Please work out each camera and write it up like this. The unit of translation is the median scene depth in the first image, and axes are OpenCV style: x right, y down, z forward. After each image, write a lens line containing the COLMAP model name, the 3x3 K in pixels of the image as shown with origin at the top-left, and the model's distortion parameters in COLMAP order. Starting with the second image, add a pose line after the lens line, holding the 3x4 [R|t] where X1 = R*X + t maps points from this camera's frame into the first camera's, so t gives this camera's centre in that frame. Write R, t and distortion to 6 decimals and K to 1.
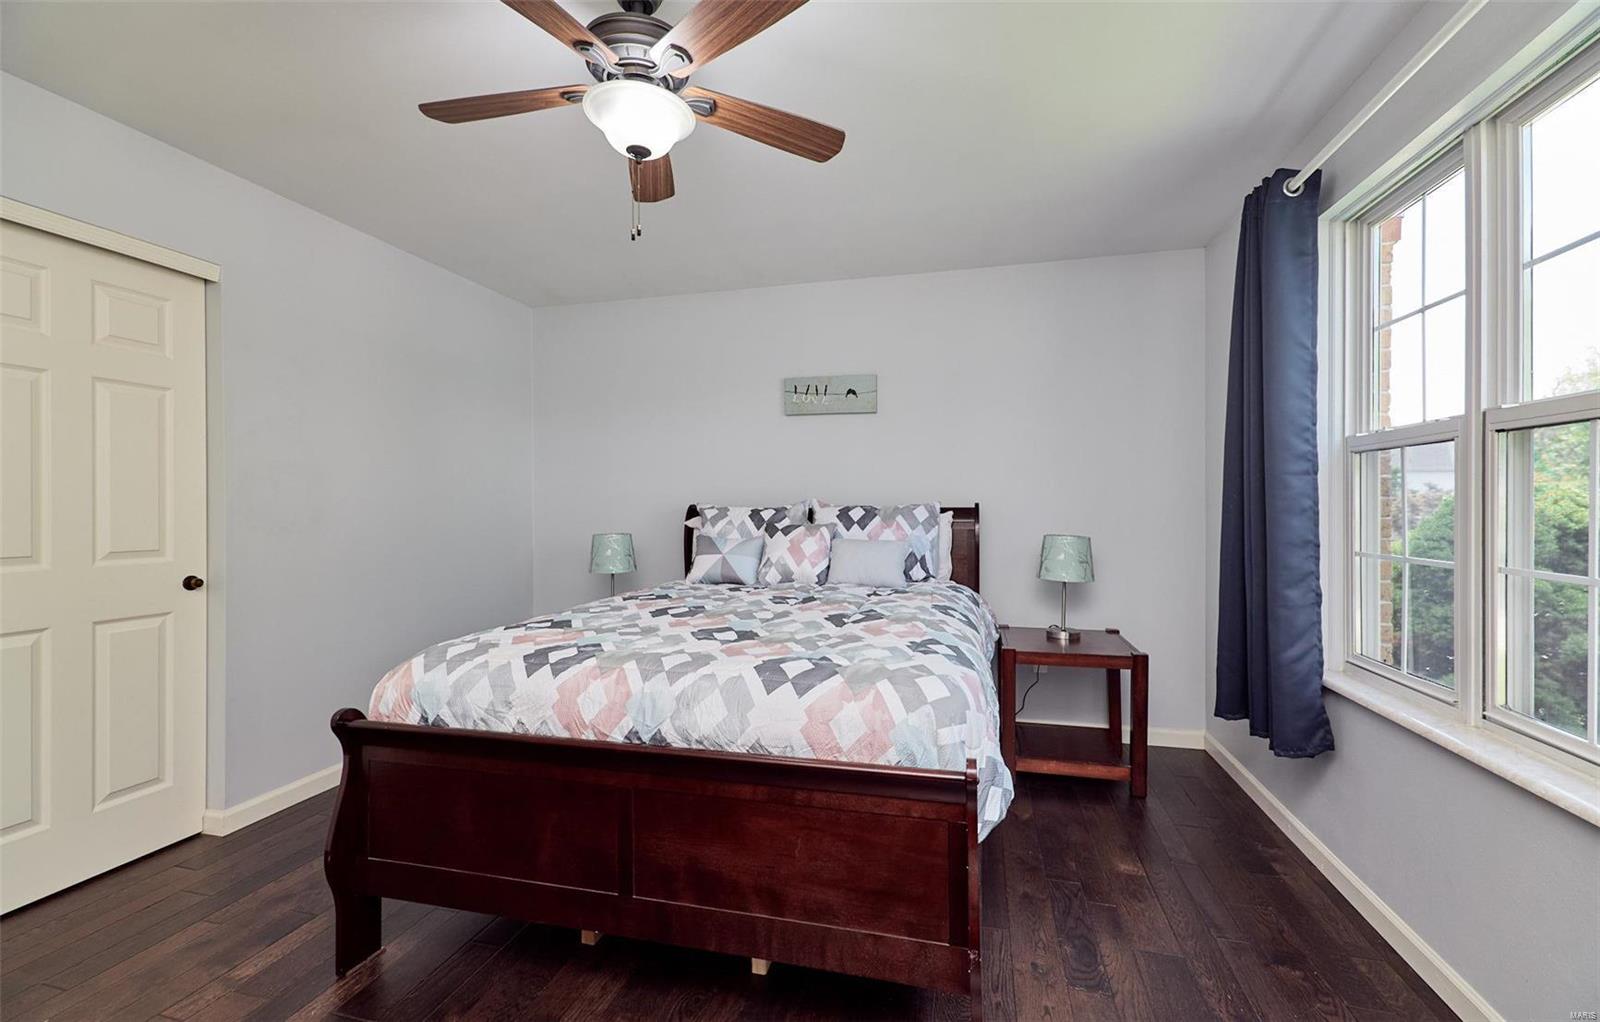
lens RADIAL K [[685.3, 0, 799.0], [0, 685.3, 512.0], [0, 0, 1]] dist [-0.015095, 0.004370]
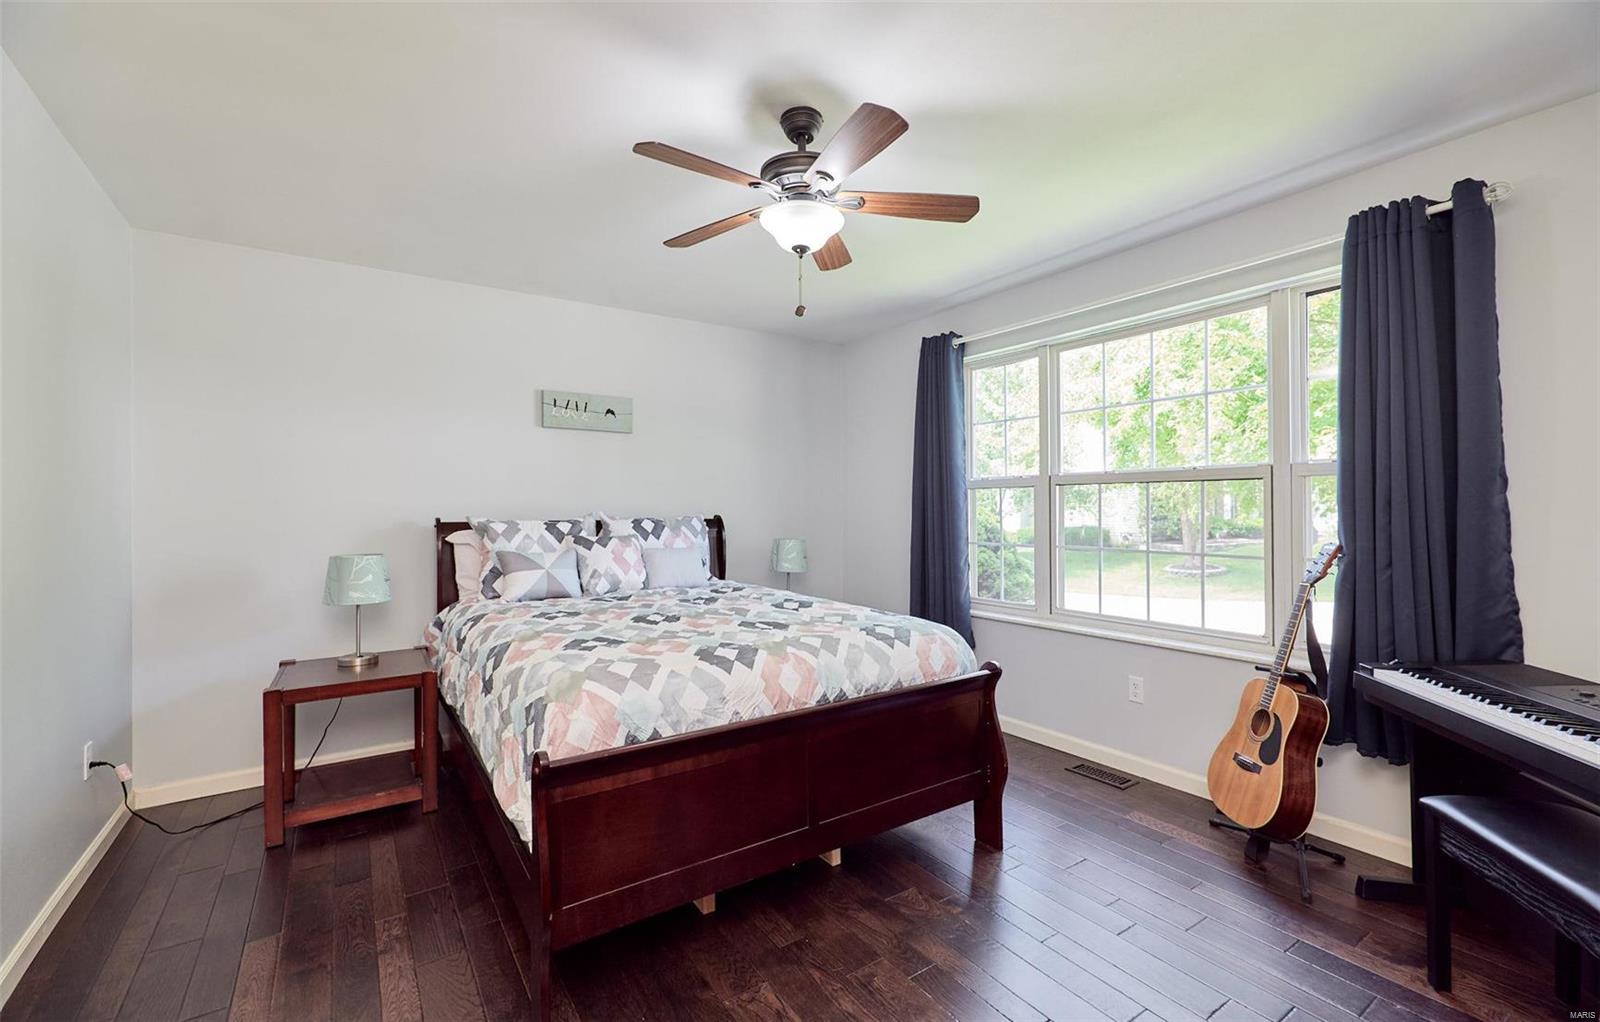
lens RADIAL K [[685.3, 0, 807.8], [0, 685.3, 505.2], [0, 0, 1]] dist [-0.015095, 0.004370]
pose [[0.657534, 0.006062, 0.753401, -0.593651], [0.007105, 0.999873, -0.014246, -0.012549], [-0.753392, 0.014720, 0.657407, 0.070573]]
